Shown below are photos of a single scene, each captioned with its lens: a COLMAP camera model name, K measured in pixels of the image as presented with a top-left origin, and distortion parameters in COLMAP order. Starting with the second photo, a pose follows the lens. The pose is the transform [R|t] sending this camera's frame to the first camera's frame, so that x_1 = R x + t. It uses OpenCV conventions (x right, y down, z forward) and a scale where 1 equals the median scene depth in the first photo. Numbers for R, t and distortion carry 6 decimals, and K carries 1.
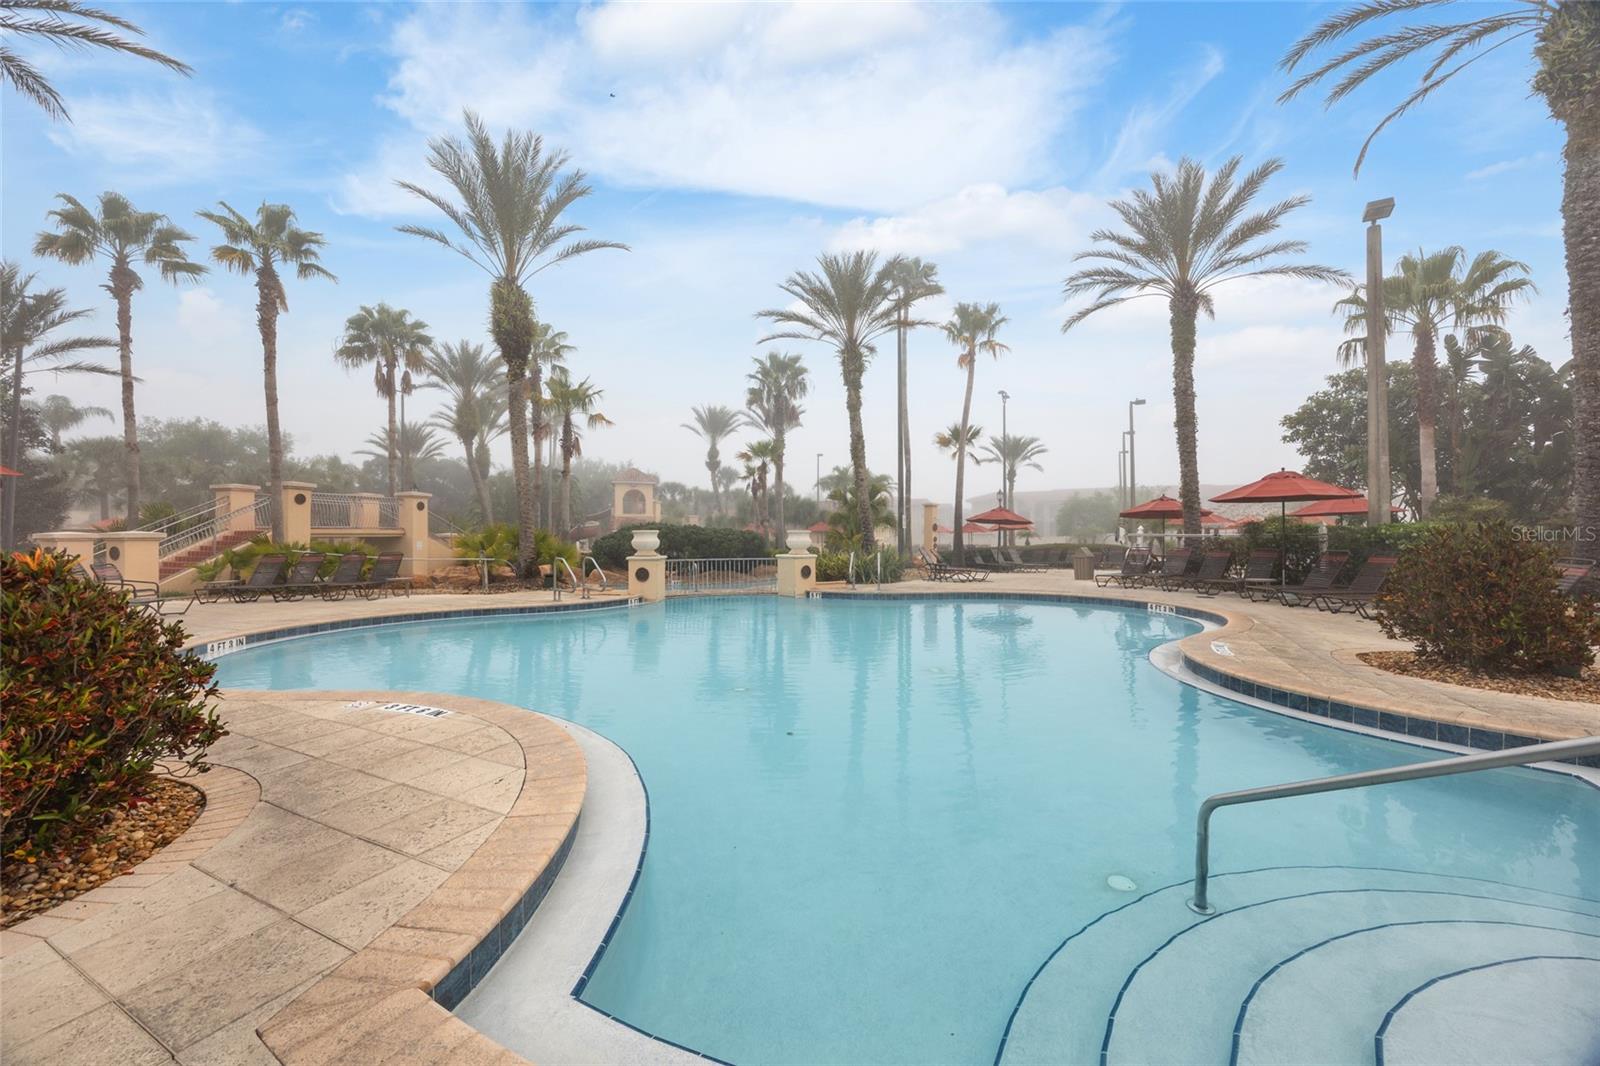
lens RADIAL K [[611.0, 0, 800.0], [0, 611.0, 533.0], [0, 0, 1]] dist [0.000951, 0.000133]
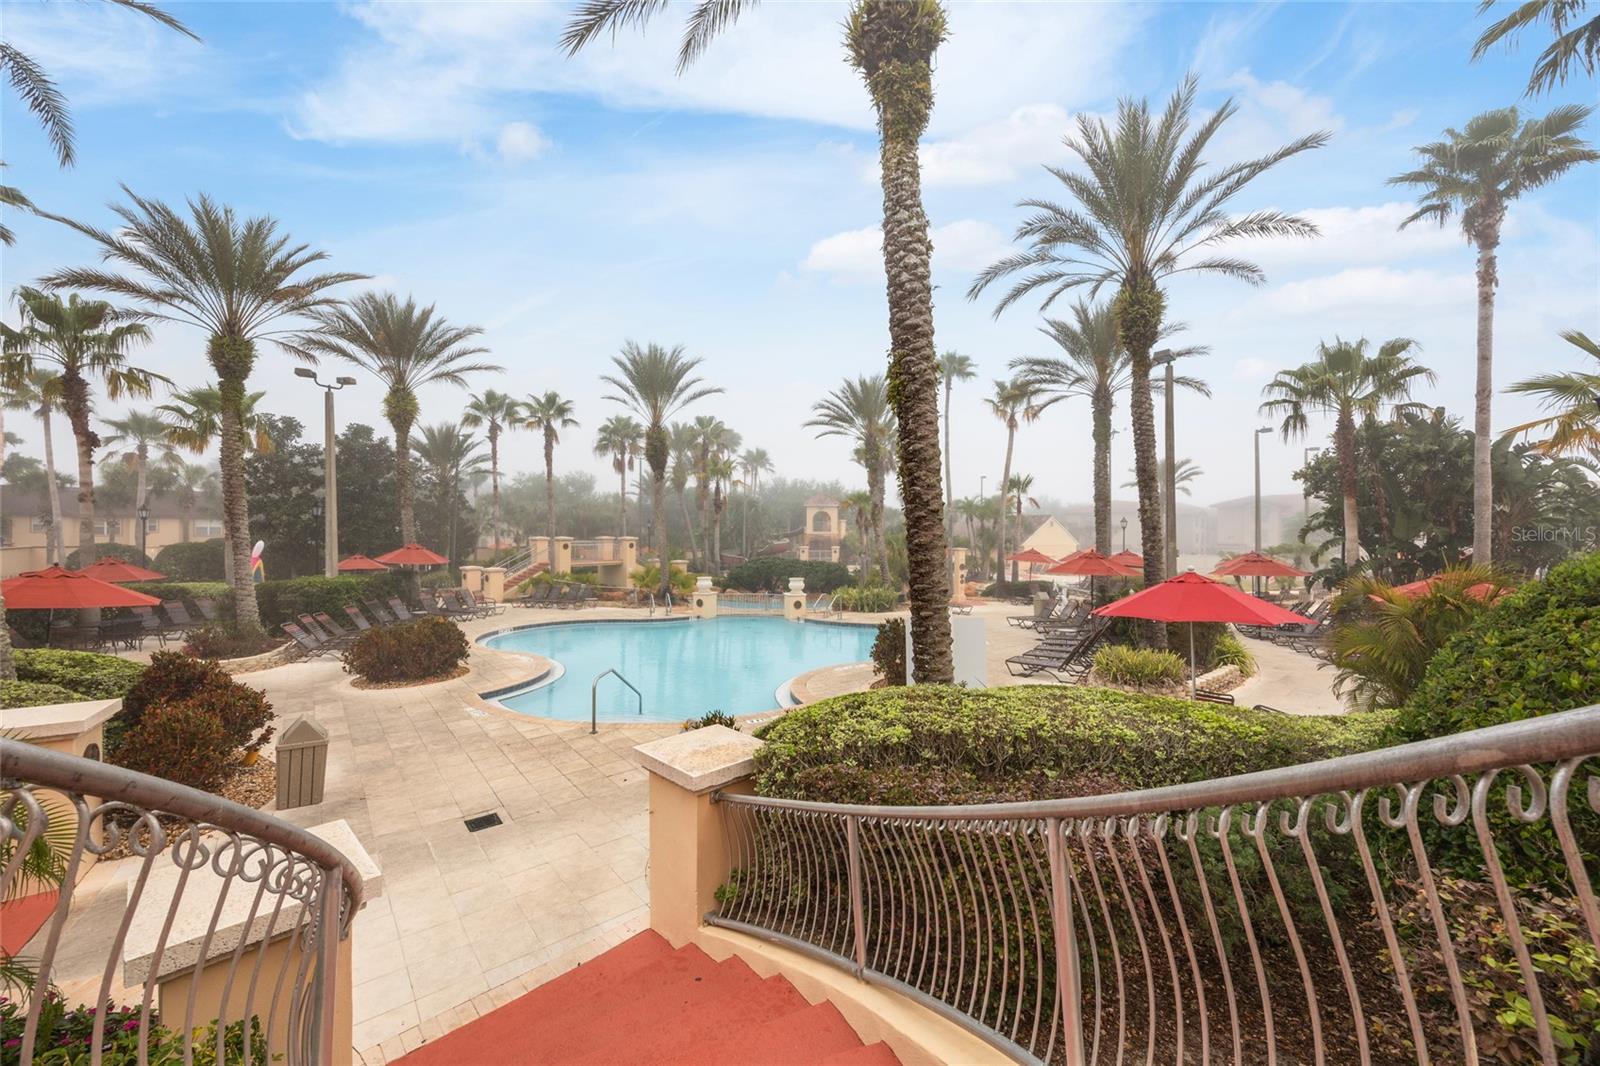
lens RADIAL K [[611.0, 0, 800.0], [0, 611.0, 533.0], [0, 0, 1]] dist [0.000951, 0.000133]
pose [[0.918595, 0.004497, -0.395176, 0.538230], [-0.003326, 0.999988, 0.003648, -0.107893], [0.395187, -0.002036, 0.918598, -0.383844]]
